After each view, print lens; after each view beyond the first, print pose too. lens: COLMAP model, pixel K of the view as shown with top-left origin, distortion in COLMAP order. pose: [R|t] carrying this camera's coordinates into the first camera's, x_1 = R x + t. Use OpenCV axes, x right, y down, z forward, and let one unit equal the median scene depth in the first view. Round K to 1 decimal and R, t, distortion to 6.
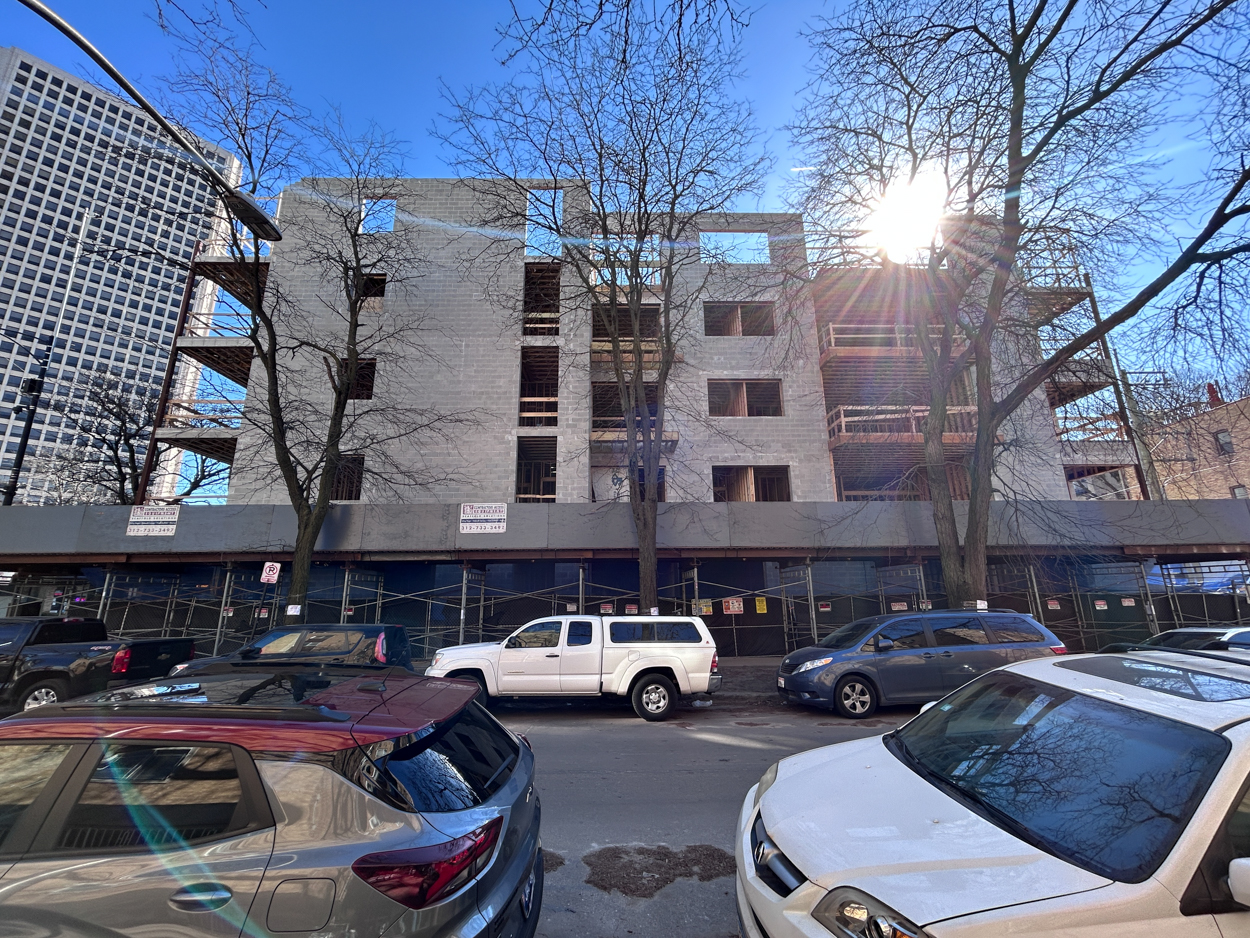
lens RADIAL K [[533.8, 0, 625.0], [0, 533.8, 469.0], [0, 0, 1]] dist [-0.000637, -0.000152]
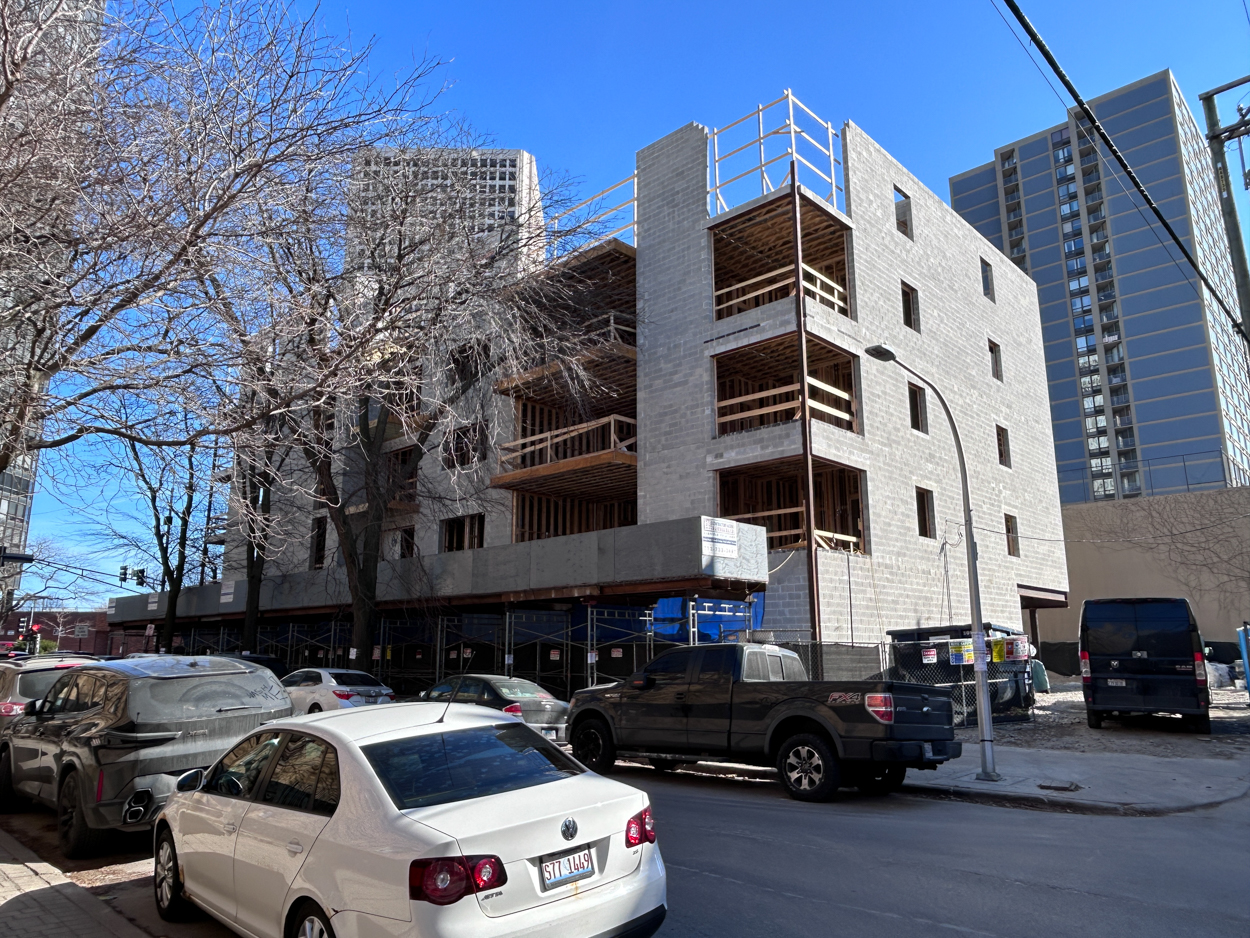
lens RADIAL K [[844.3, 0, 625.0], [0, 844.3, 469.0], [0, 0, 1]] dist [-0.005518, -0.001291]
pose [[0.719224, -0.139193, -0.680692, 1.606187], [0.171407, 0.984991, -0.020309, -0.009550], [0.673302, -0.102068, 0.732288, 0.015743]]
